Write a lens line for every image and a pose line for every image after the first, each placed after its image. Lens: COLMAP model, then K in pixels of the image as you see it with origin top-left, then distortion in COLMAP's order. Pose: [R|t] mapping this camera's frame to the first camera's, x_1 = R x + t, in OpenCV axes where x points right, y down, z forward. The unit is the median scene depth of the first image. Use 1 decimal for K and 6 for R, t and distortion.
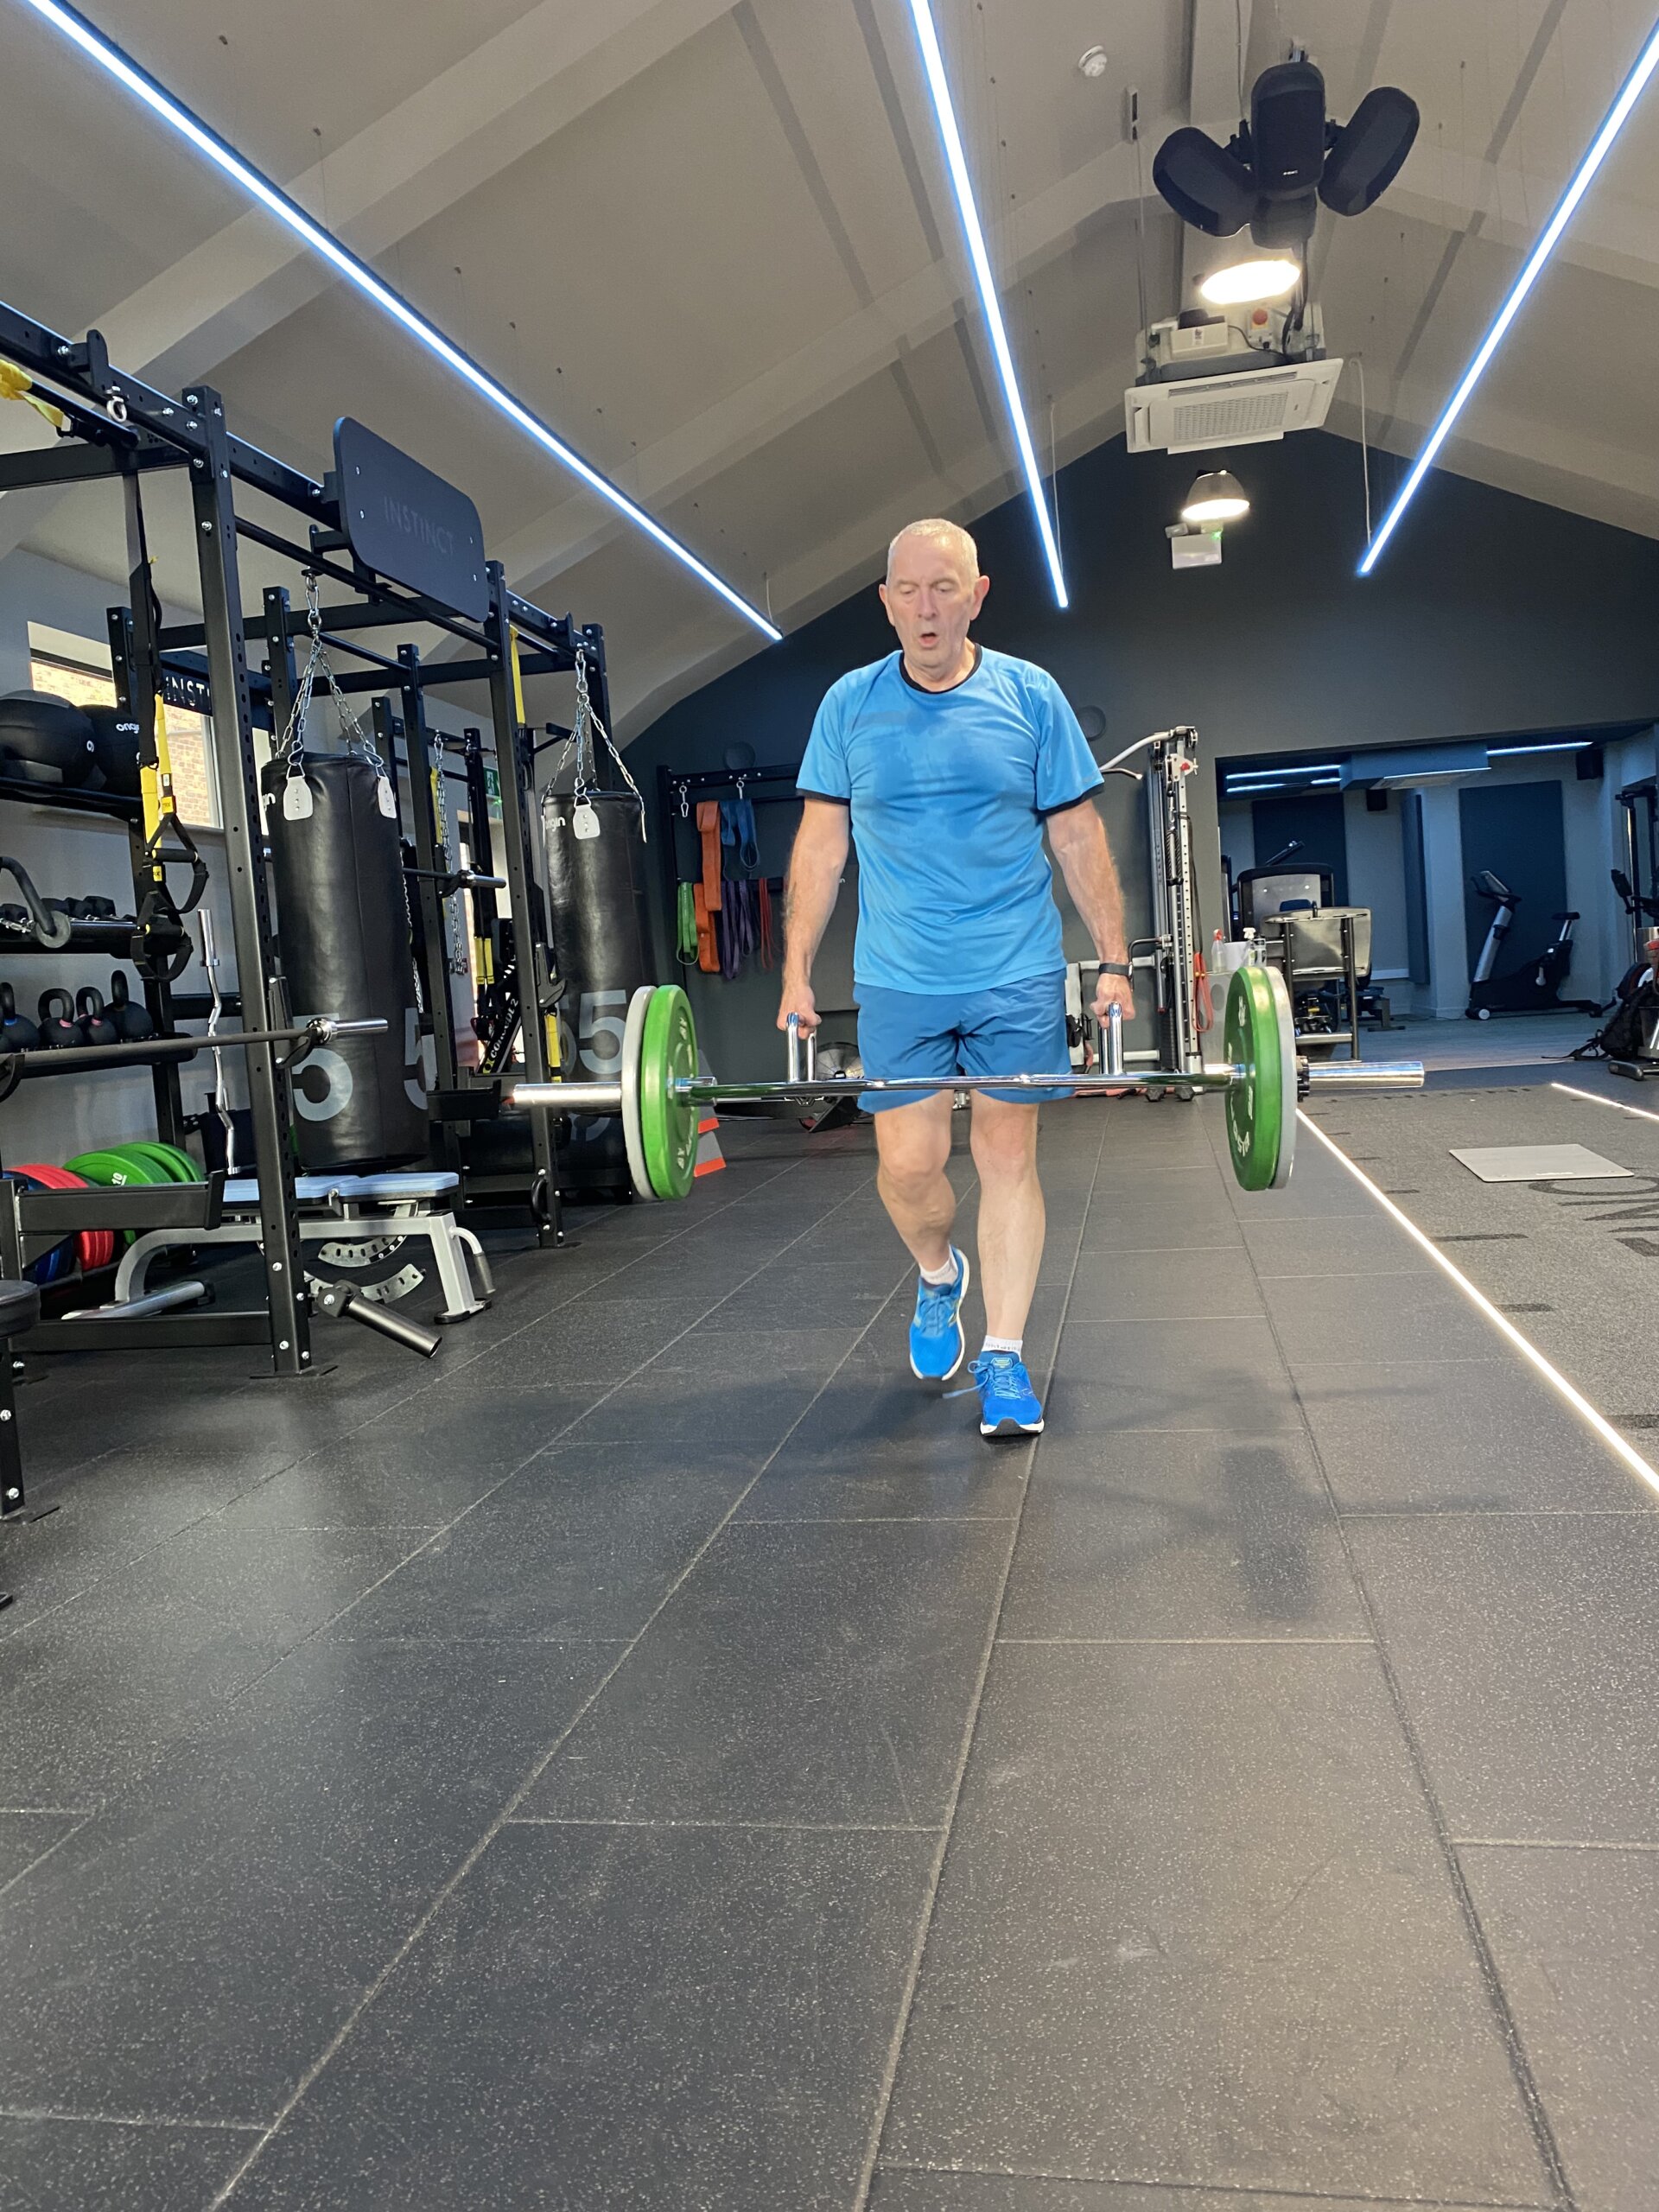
lens RADIAL K [[1663.7, 0, 829.5], [0, 1663.7, 1106.0], [0, 0, 1]] dist [0.018686, 0.000393]
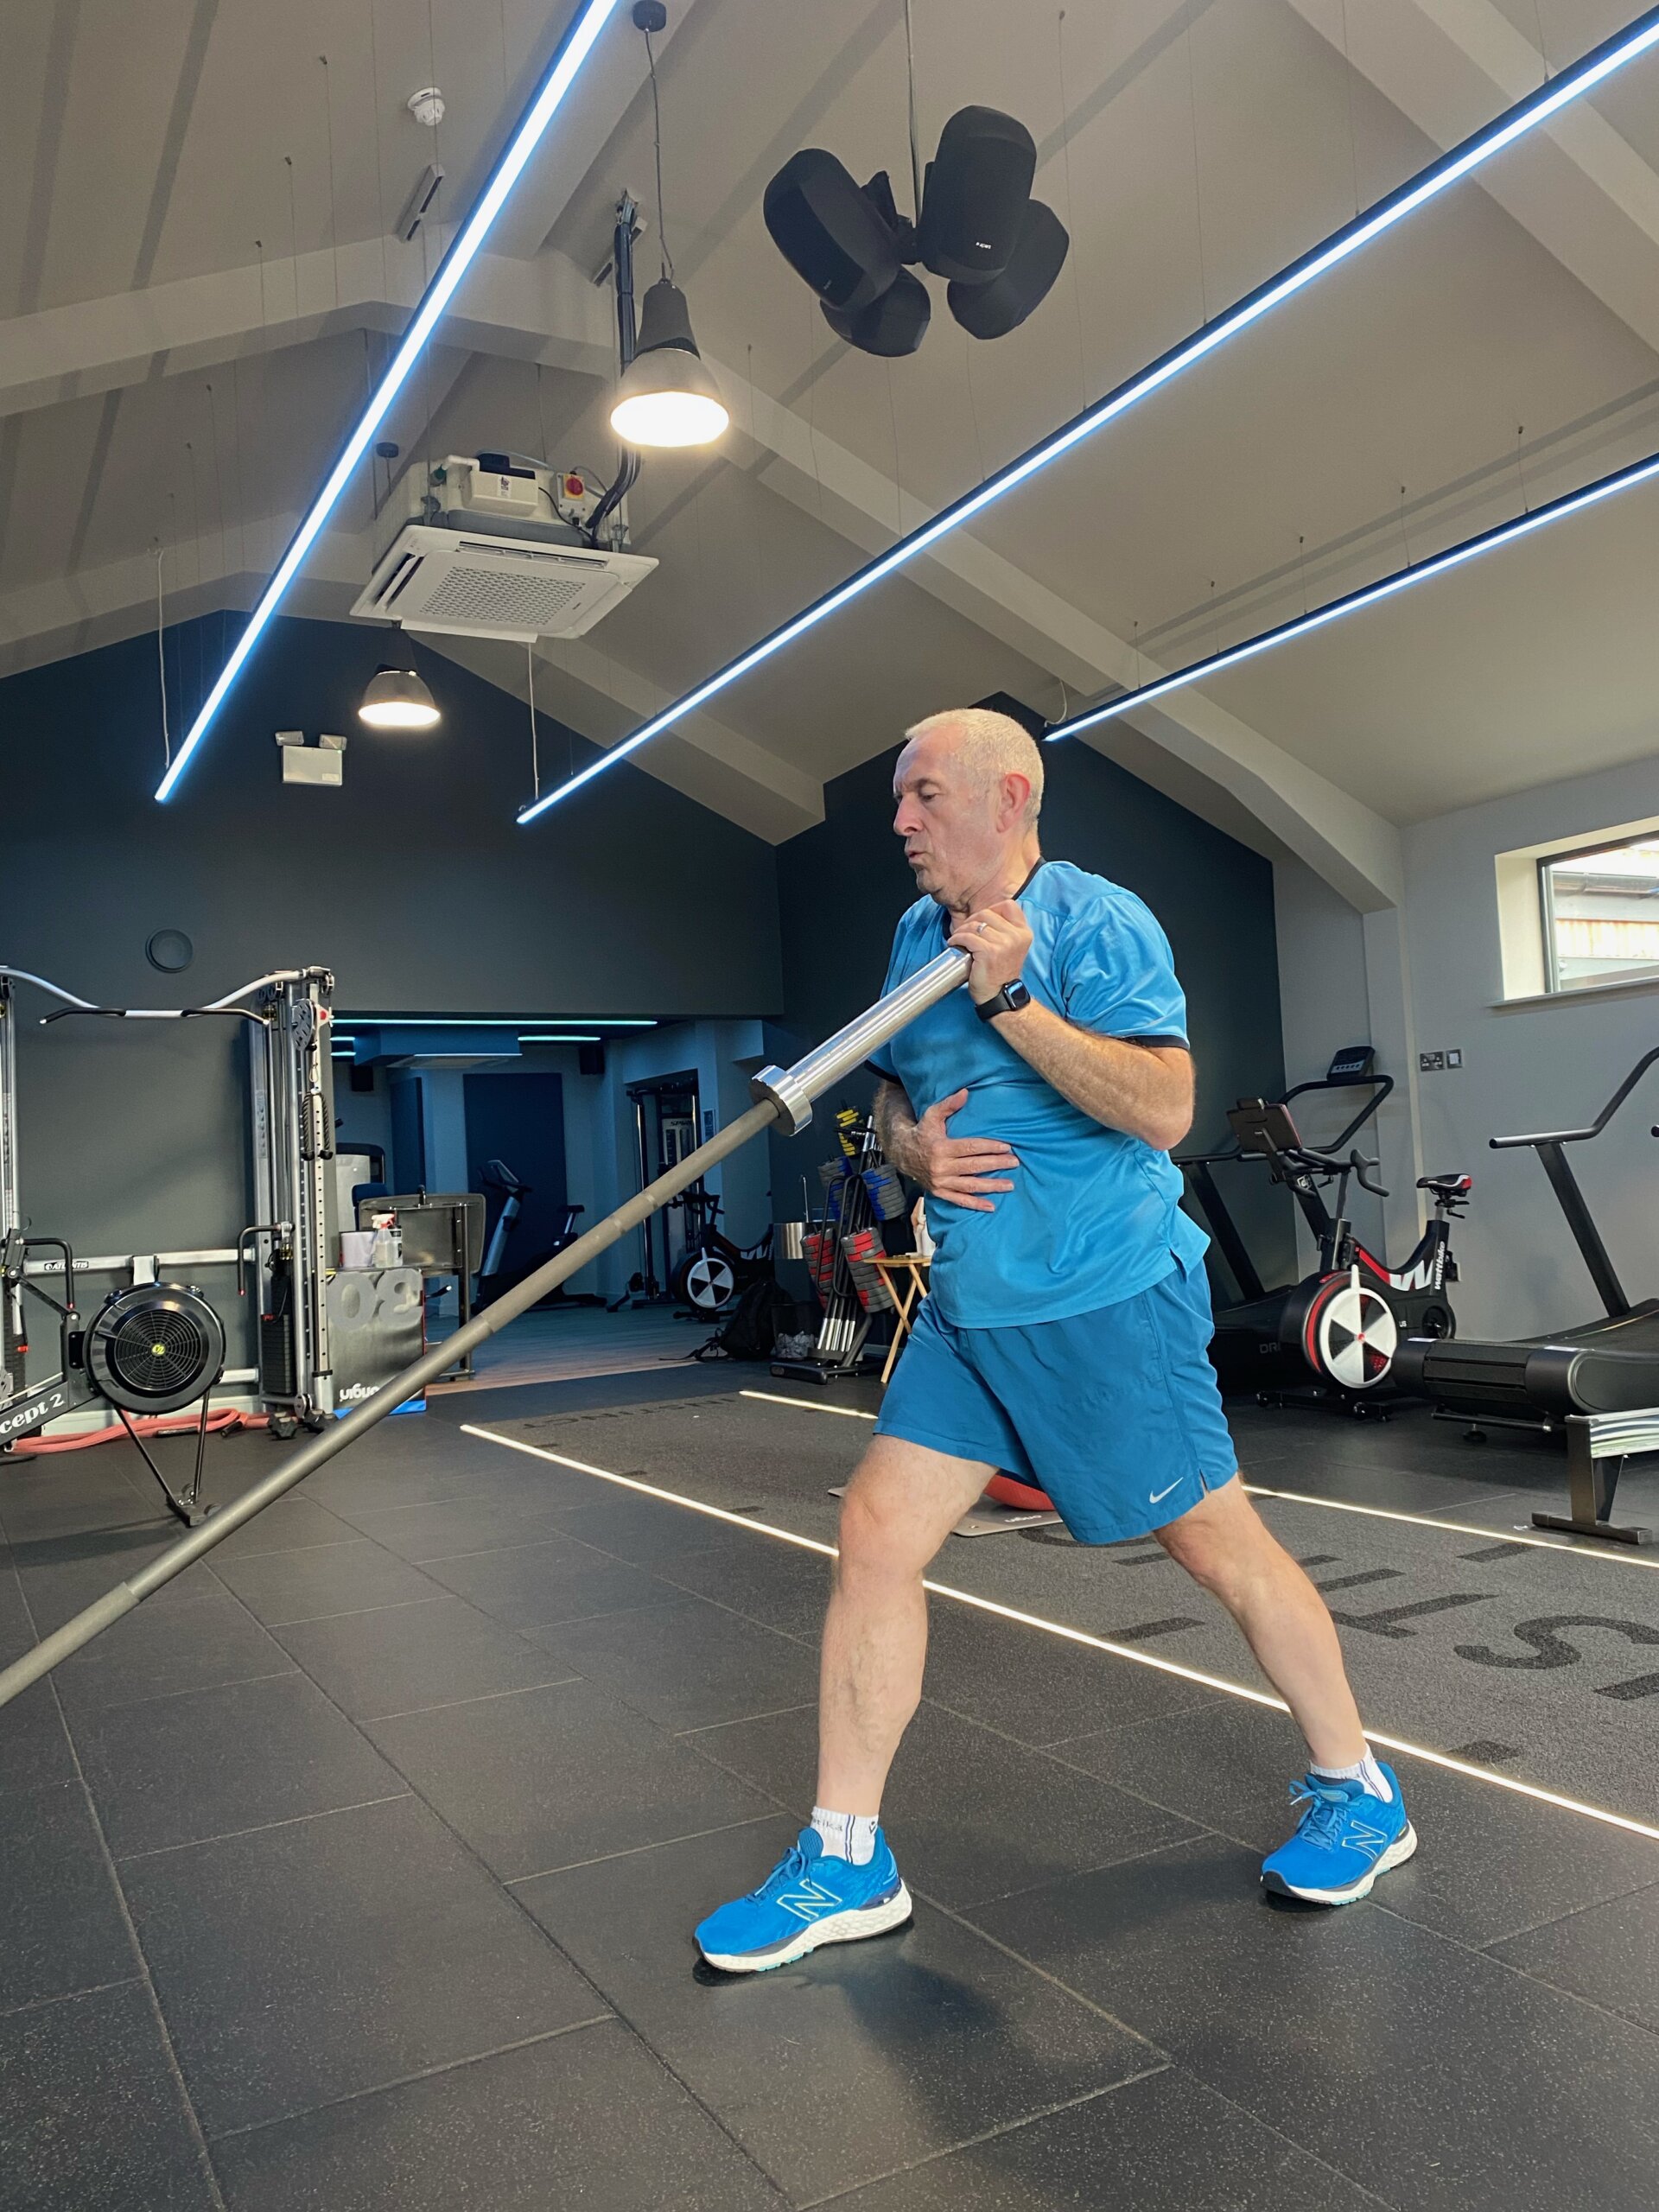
lens RADIAL K [[1663.7, 0, 829.5], [0, 1663.7, 1106.0], [0, 0, 1]] dist [0.018686, 0.000393]
pose [[0.770740, 0.060349, 0.634286, -0.103570], [0.049694, 0.986778, -0.154272, -0.021988], [-0.635209, 0.150424, 0.757550, 0.227366]]
